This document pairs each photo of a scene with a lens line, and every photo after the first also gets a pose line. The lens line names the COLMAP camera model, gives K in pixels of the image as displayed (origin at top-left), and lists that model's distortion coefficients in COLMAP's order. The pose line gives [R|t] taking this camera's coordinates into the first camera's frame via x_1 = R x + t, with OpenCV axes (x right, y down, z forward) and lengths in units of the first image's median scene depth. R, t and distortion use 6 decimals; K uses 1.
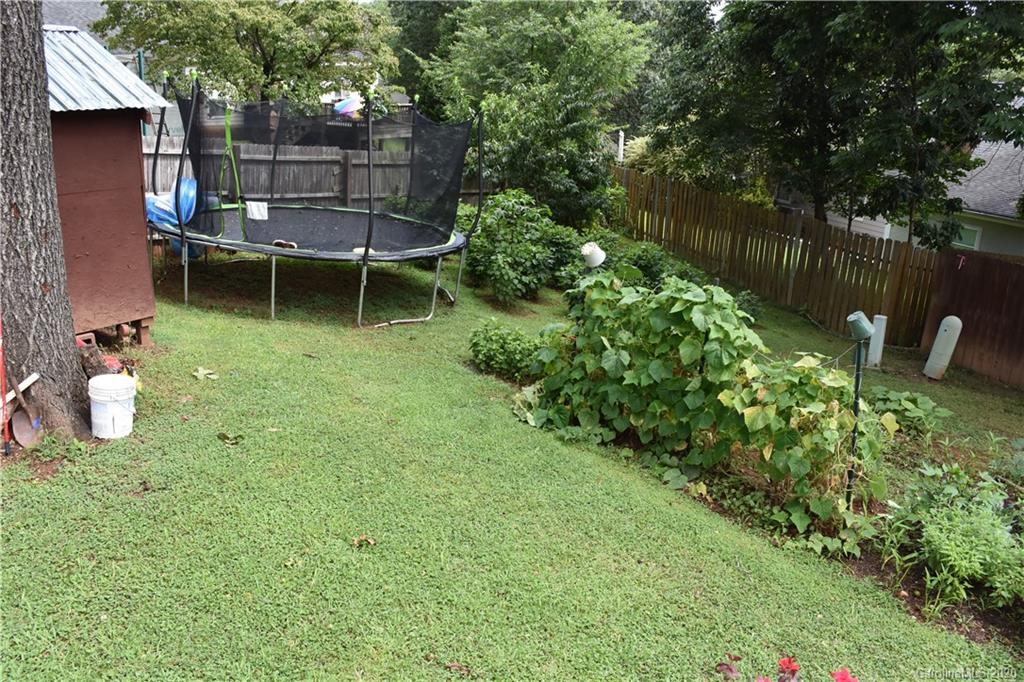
lens RADIAL K [[815.7, 0, 507.2], [0, 815.7, 339.0], [0, 0, 1]] dist [-0.150882, 0.114542]
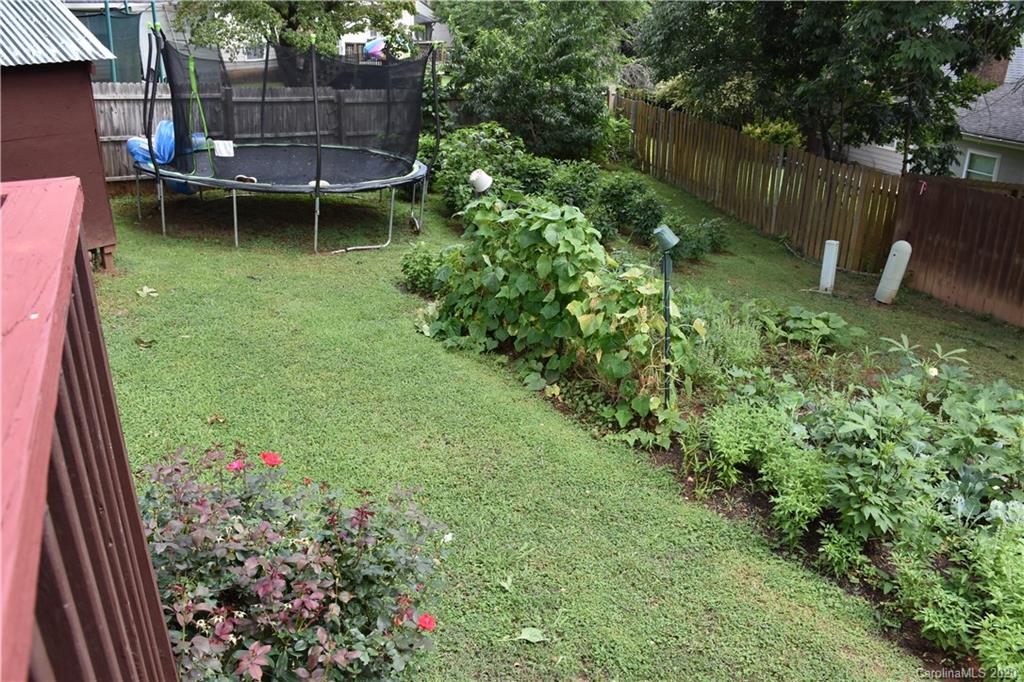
lens RADIAL K [[815.7, 0, 507.2], [0, 815.7, 339.0], [0, 0, 1]] dist [-0.150882, 0.114542]
pose [[0.995810, 0.001352, -0.091440, 0.193387], [0.005587, 0.997124, 0.075581, 0.021593], [0.091280, -0.075775, 0.992938, -0.076638]]
